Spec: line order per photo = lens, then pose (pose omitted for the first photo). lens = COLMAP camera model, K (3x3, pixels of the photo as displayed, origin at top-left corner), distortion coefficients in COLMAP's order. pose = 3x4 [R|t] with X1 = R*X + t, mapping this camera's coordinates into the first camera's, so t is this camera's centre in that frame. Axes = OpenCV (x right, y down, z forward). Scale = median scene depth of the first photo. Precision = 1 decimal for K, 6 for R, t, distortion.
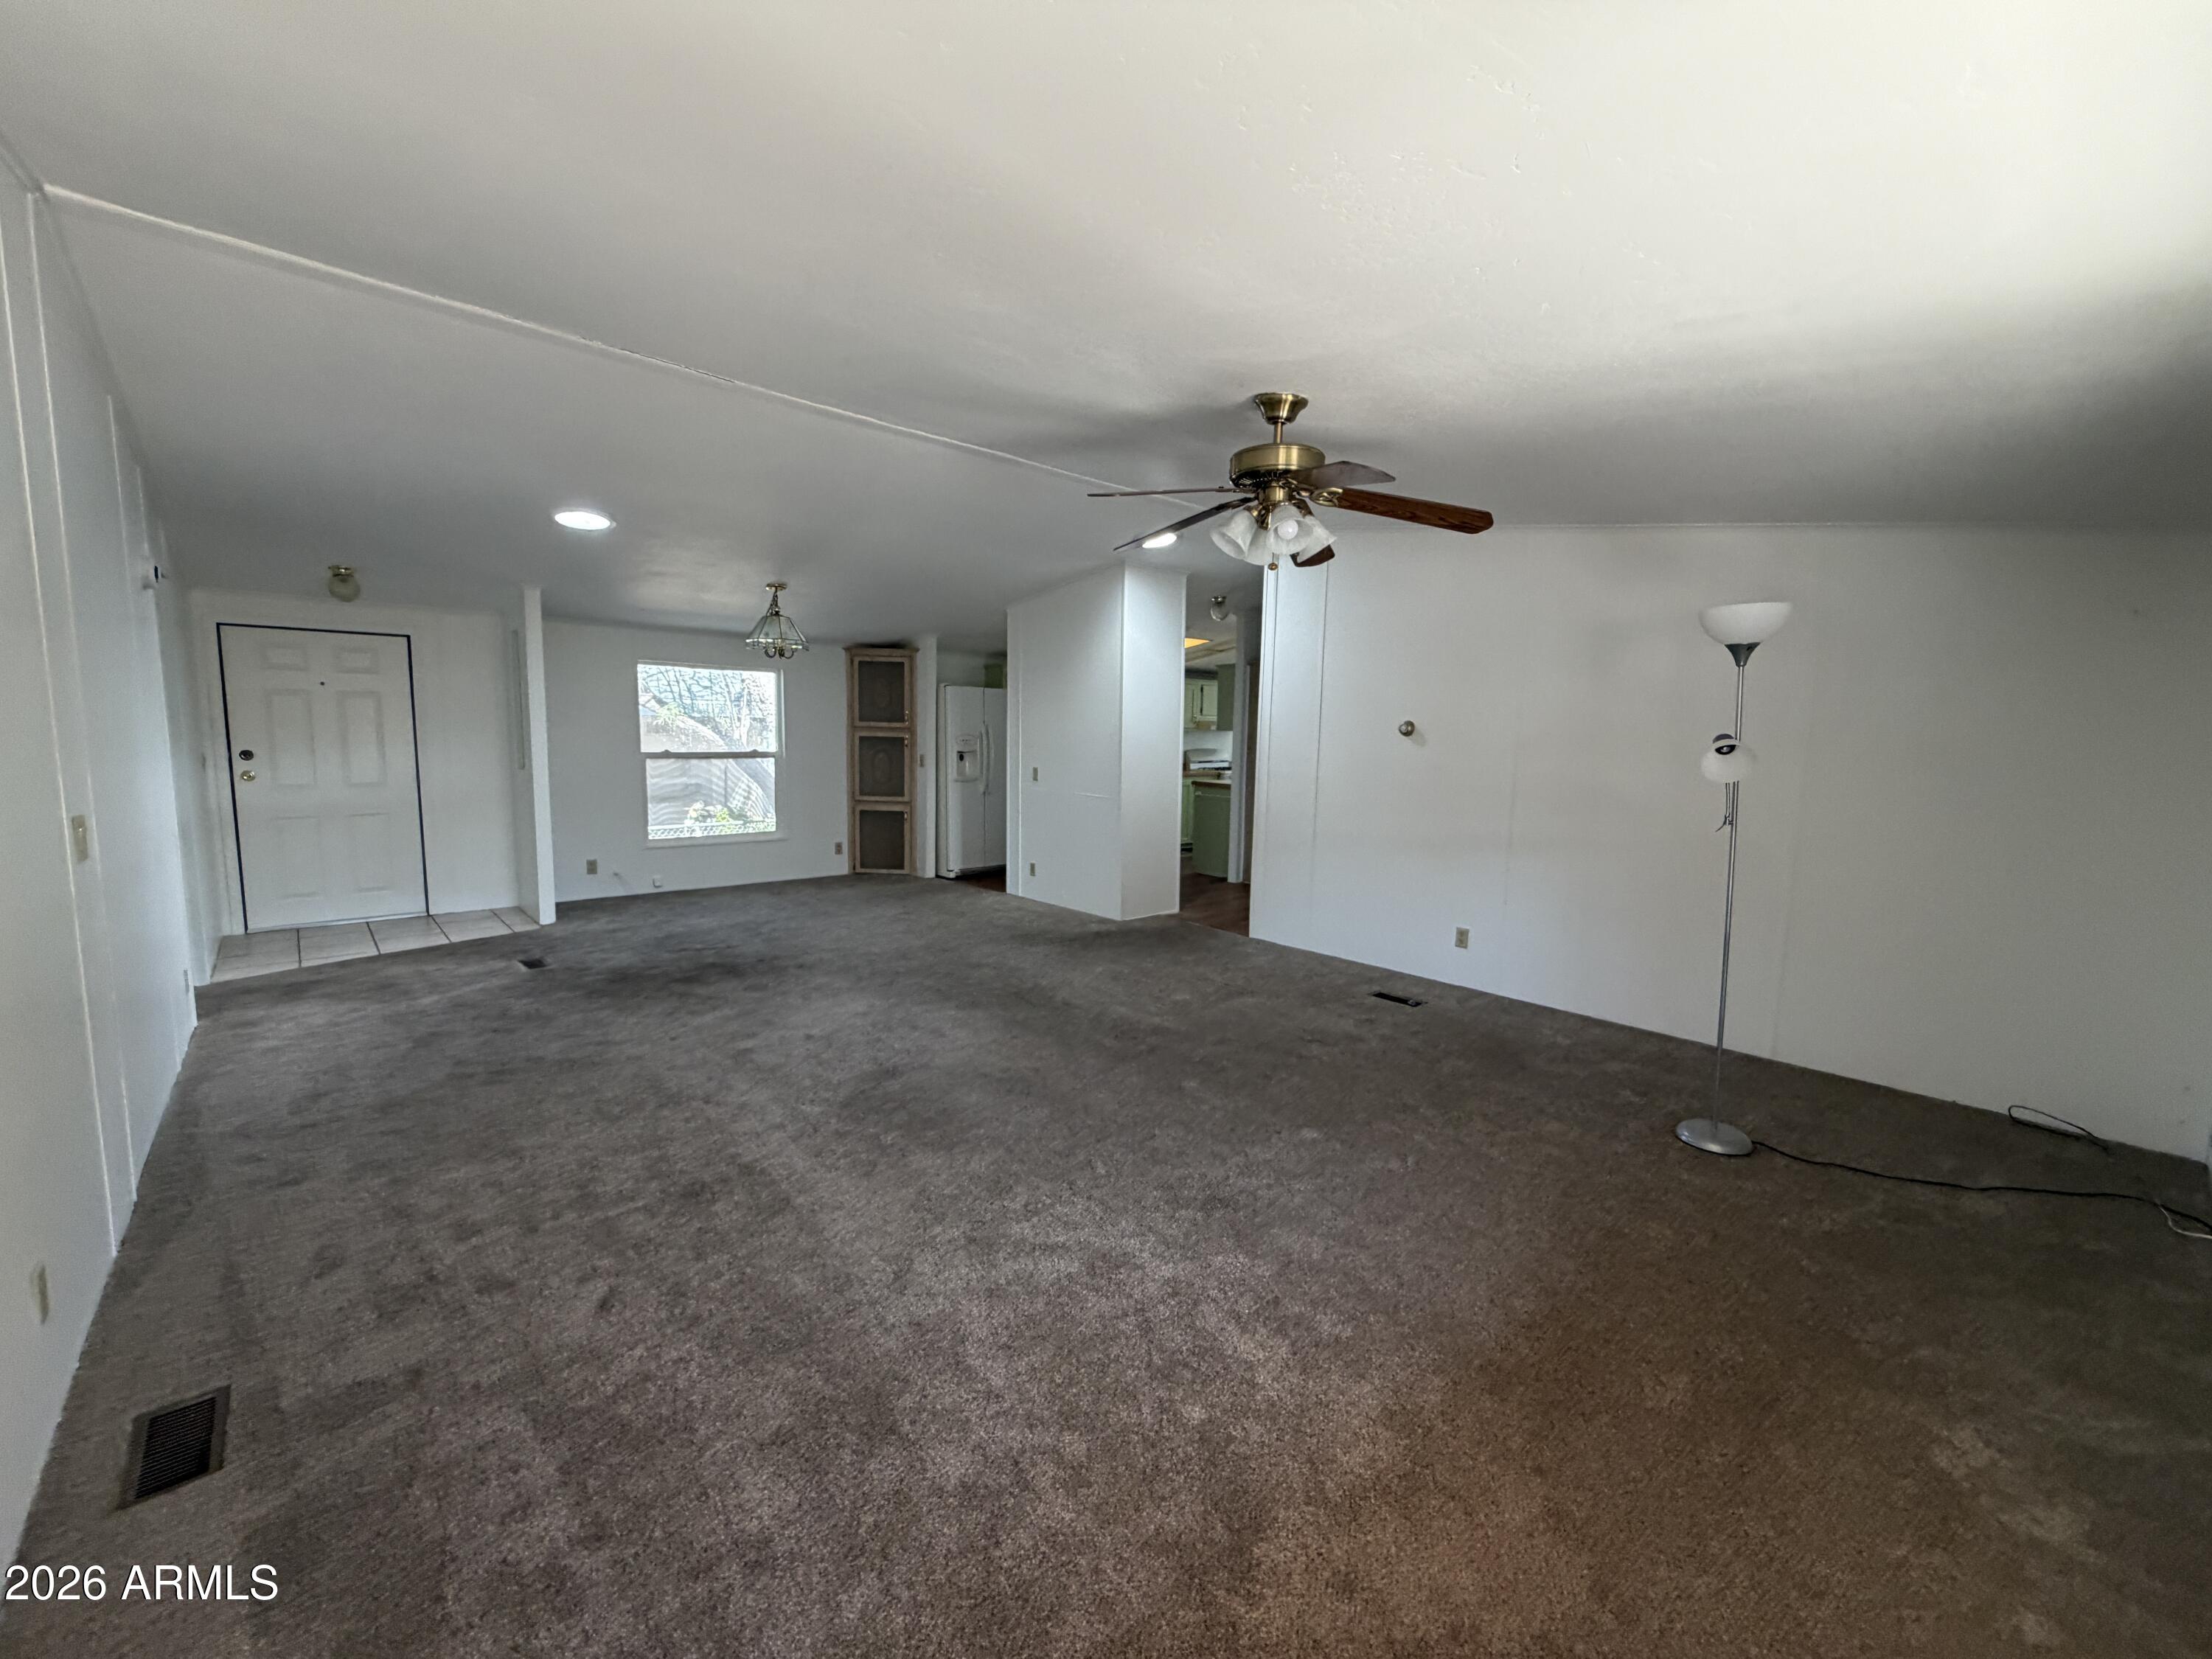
lens RADIAL K [[881.8, 0, 1098.8], [0, 881.8, 828.6], [0, 0, 1]] dist [0.000759, -0.000533]
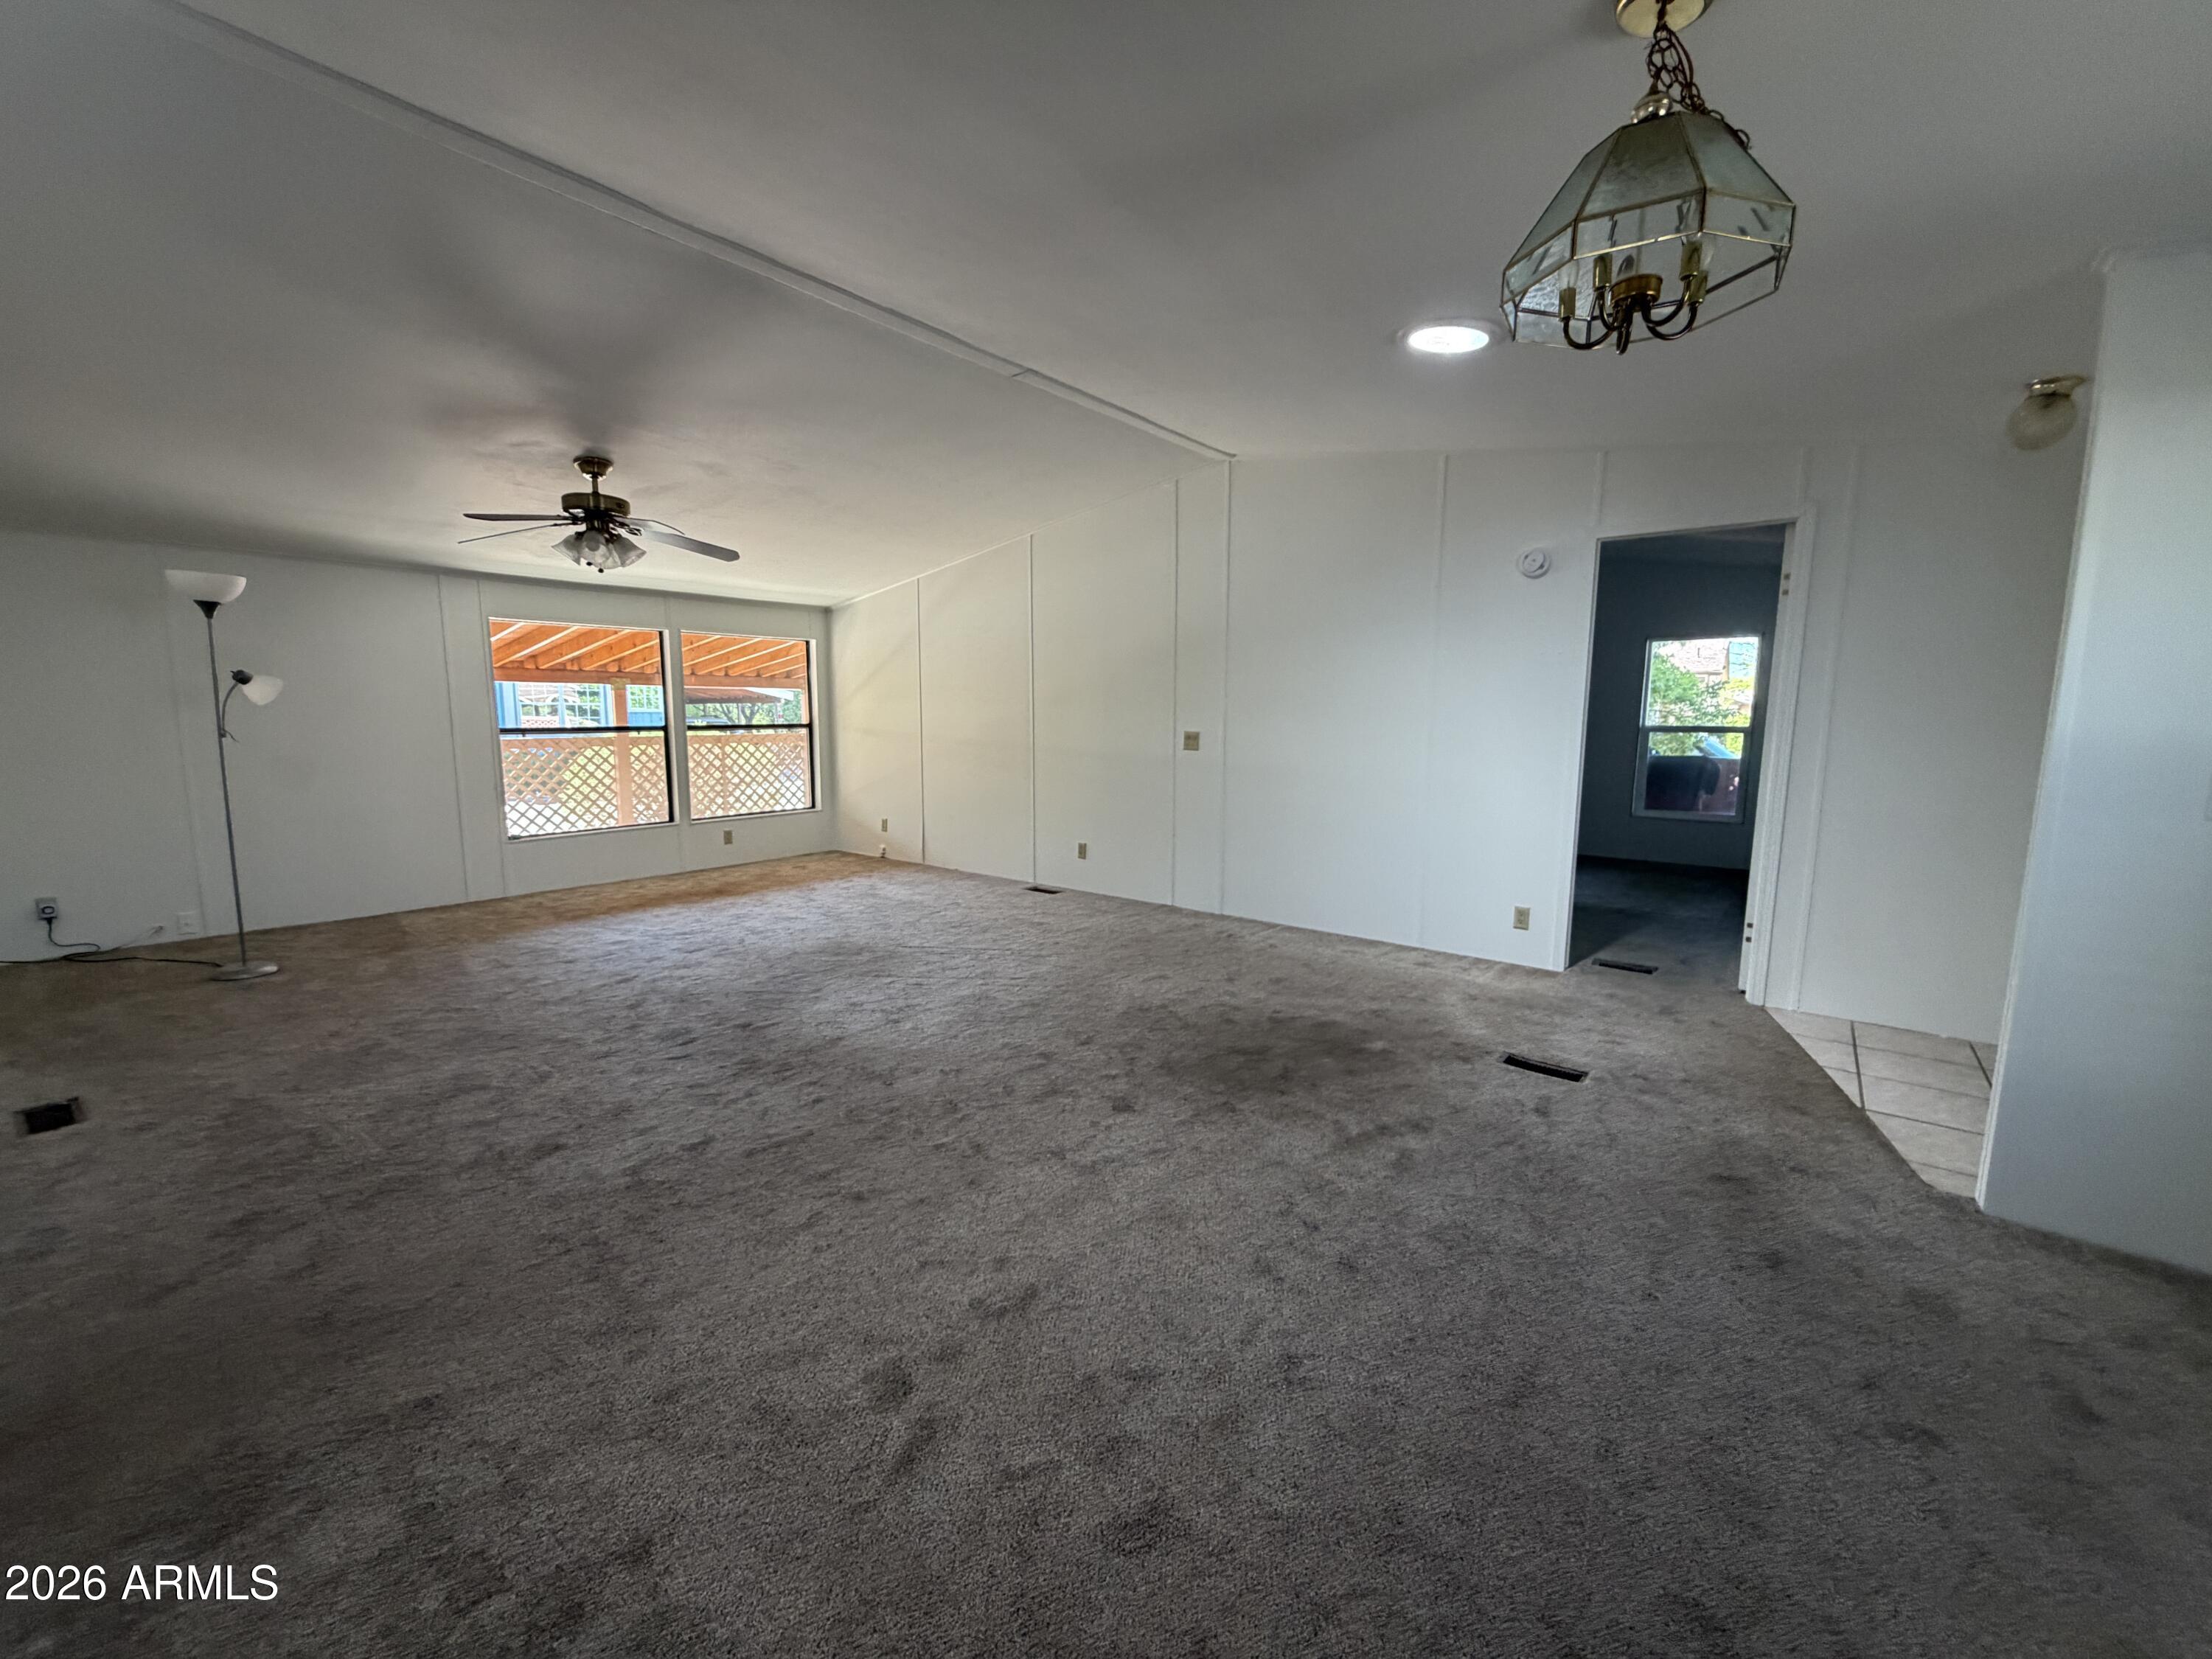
lens RADIAL K [[881.8, 0, 1098.8], [0, 881.8, 828.6], [0, 0, 1]] dist [0.000759, -0.000533]
pose [[-0.988576, -0.000999, -0.150719, -0.241113], [-0.037837, 0.969600, 0.241752, -0.145128], [0.145895, 0.244693, -0.958561, 1.508901]]
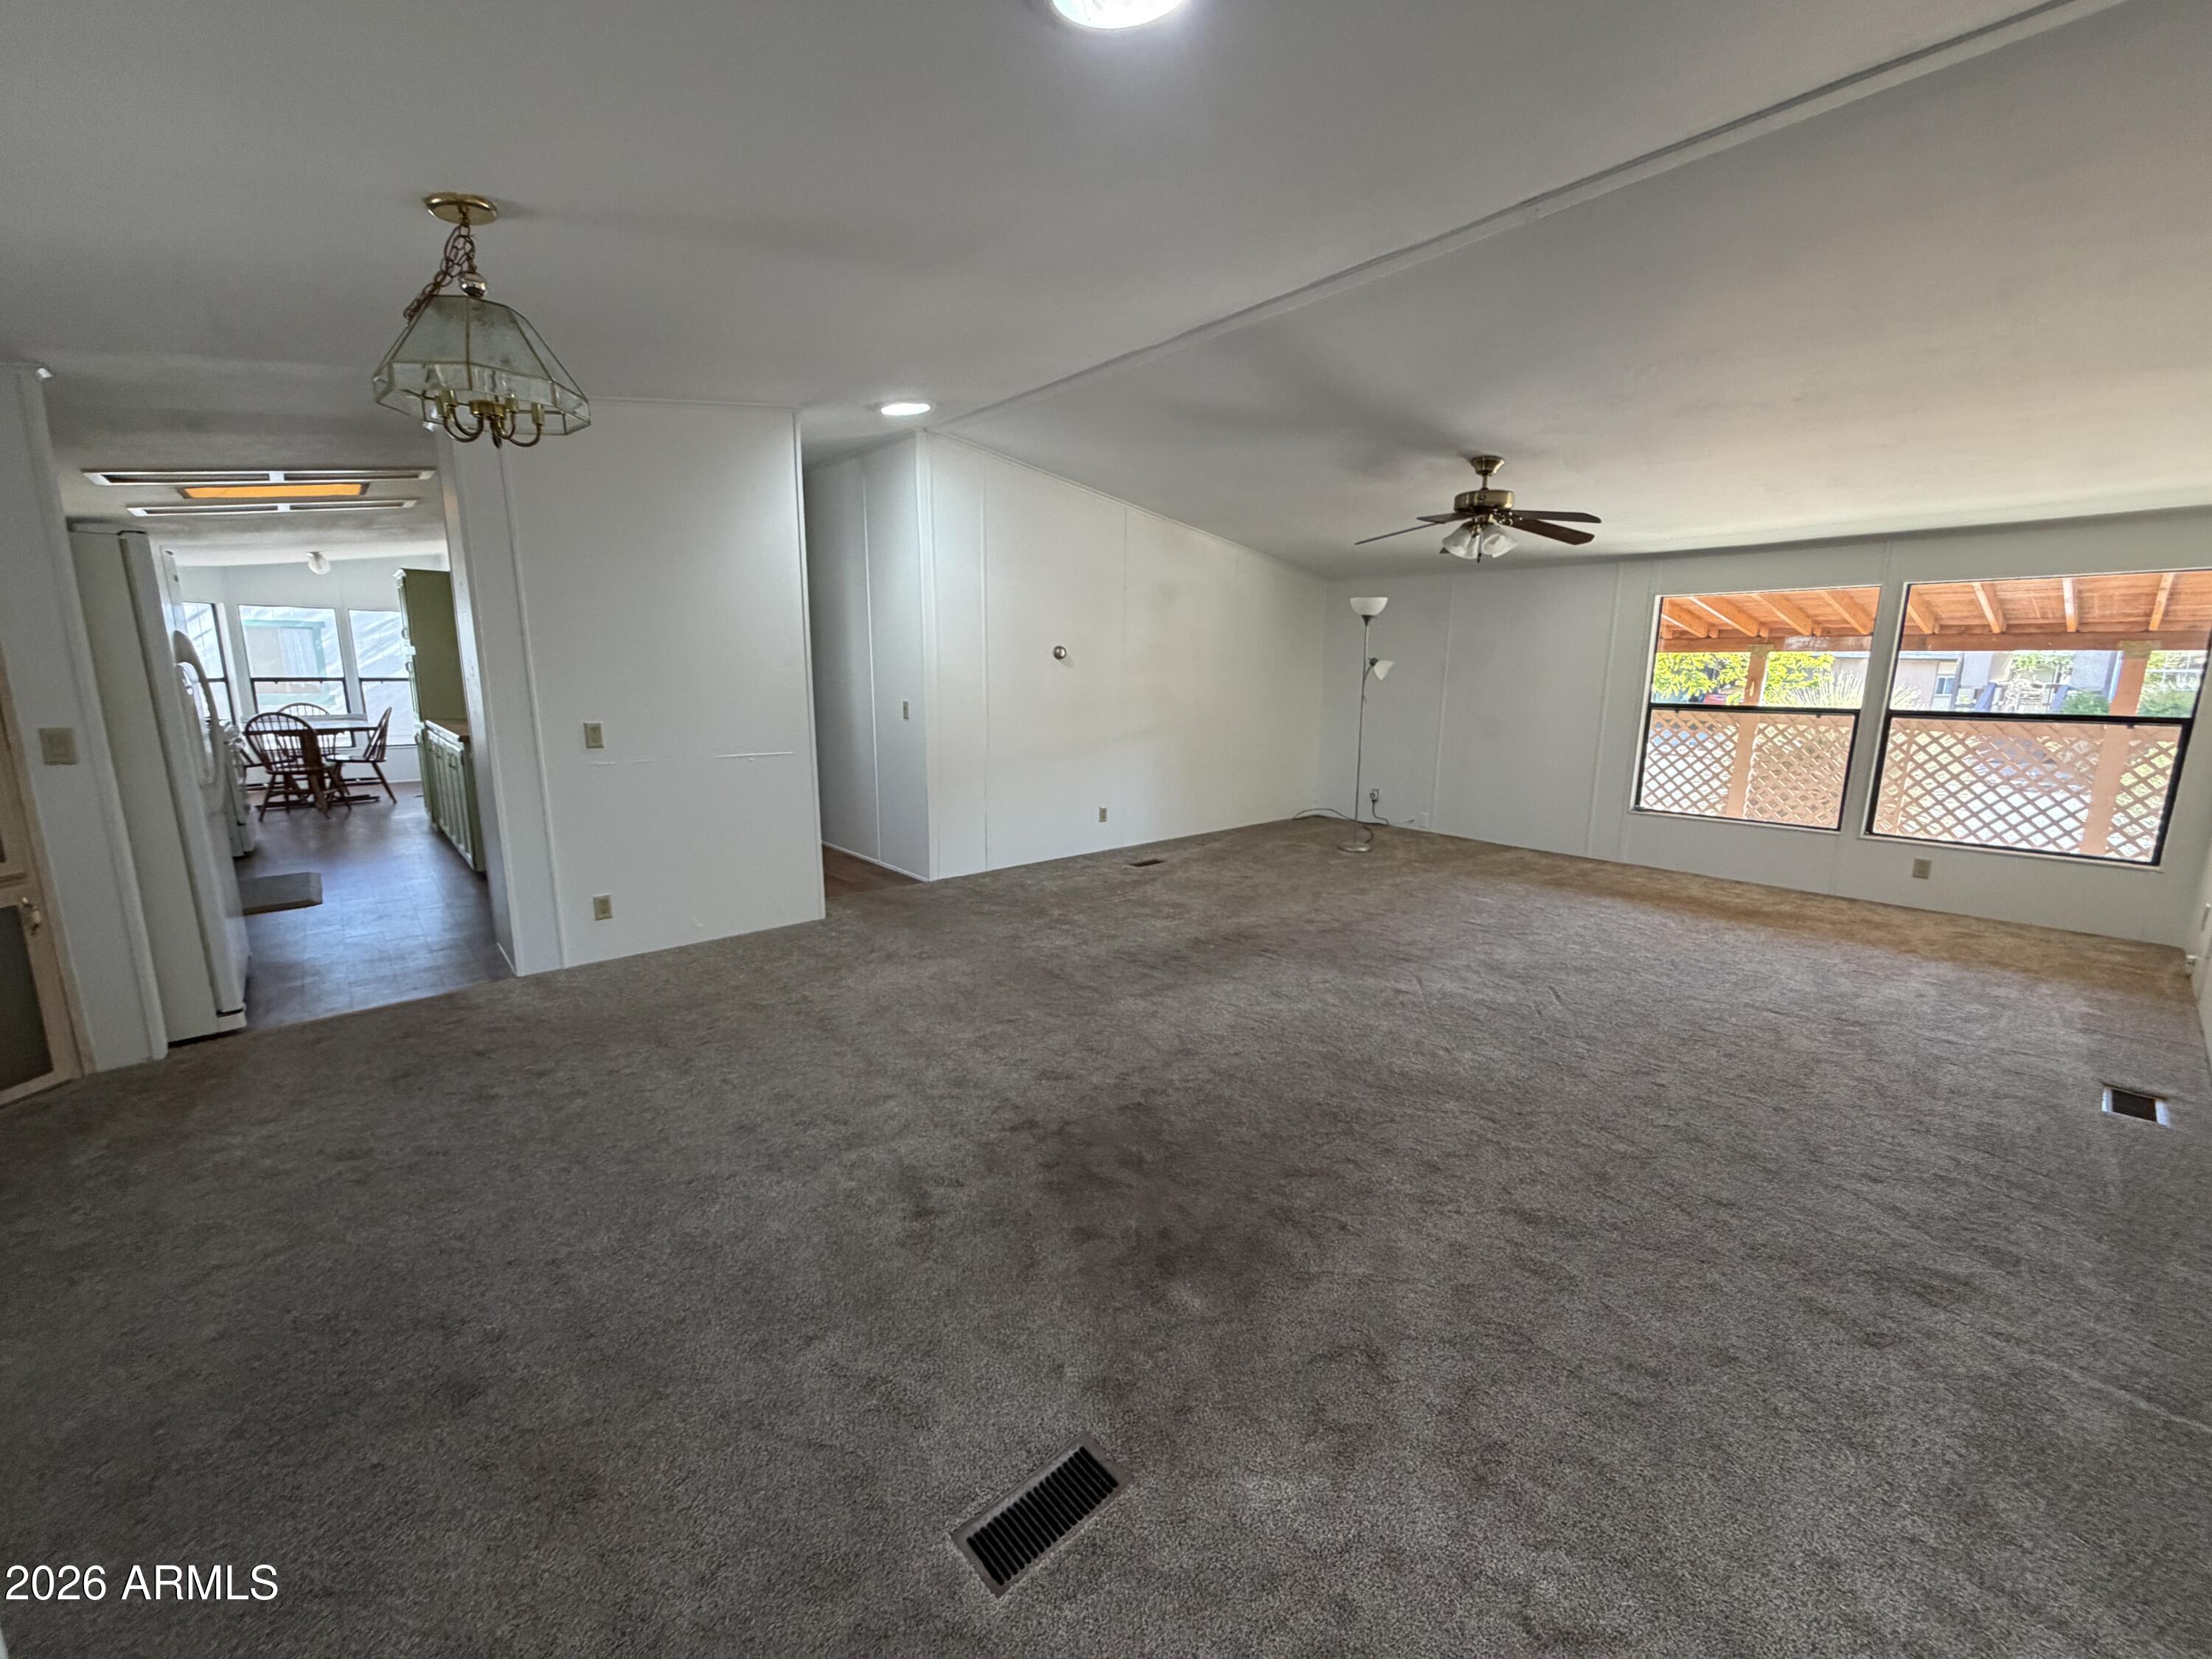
lens RADIAL K [[881.8, 0, 1098.8], [0, 881.8, 828.6], [0, 0, 1]] dist [0.000759, -0.000533]
pose [[0.022260, -0.197750, 0.980000, -0.875091], [0.109147, 0.974864, 0.194235, -0.111043], [-0.993776, 0.102641, 0.043284, 0.951754]]
